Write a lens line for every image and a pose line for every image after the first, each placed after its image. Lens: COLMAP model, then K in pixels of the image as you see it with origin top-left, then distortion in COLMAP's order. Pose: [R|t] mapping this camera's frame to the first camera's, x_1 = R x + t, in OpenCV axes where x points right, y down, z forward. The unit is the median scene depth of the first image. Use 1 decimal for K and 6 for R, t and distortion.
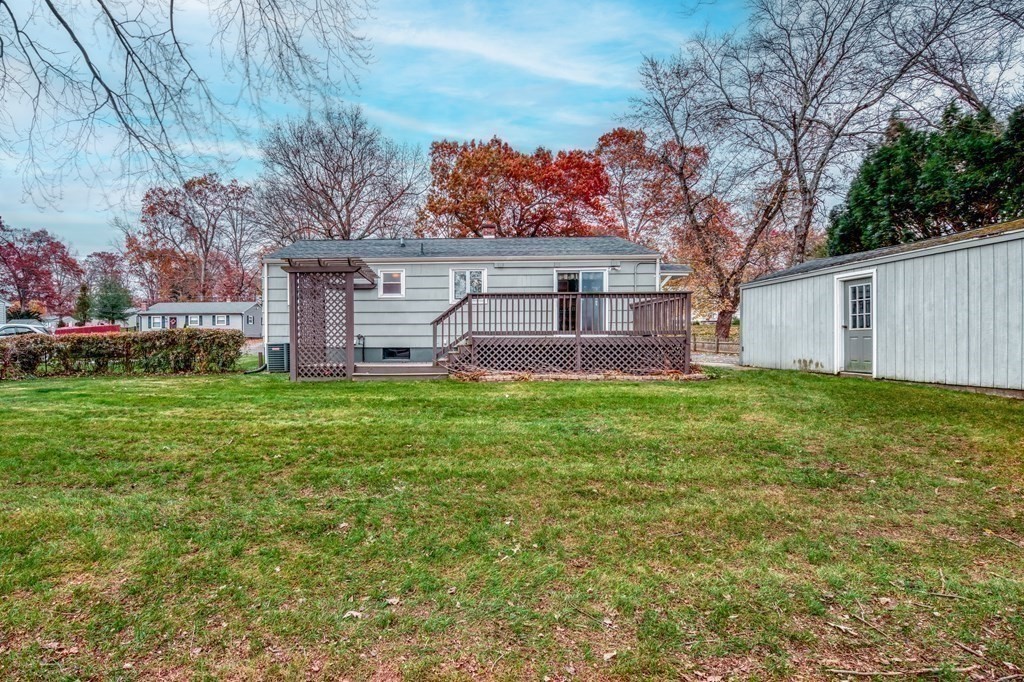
lens RADIAL K [[504.2, 0, 512.0], [0, 504.2, 341.0], [0, 0, 1]] dist [-0.003001, -0.000534]
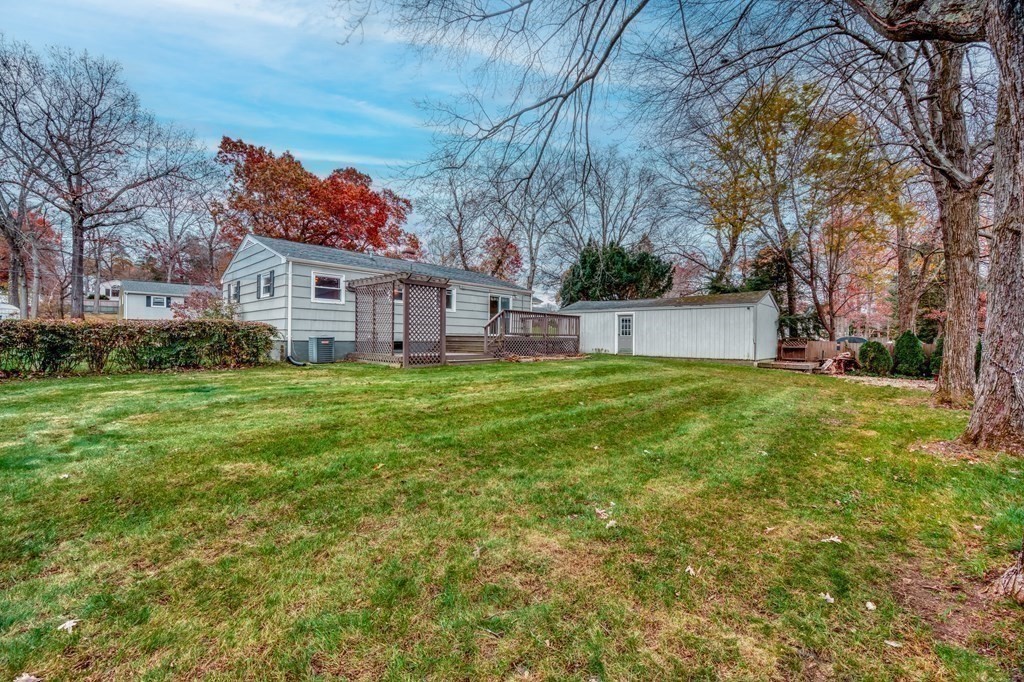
lens RADIAL K [[419.6, 0, 499.7], [0, 419.6, 331.9], [0, 0, 1]] dist [-0.046944, -0.000007]
pose [[0.658290, 0.024542, 0.752364, -1.077170], [-0.018865, 0.999692, -0.016103, 0.000779], [-0.752528, -0.003593, 0.658551, 0.114446]]
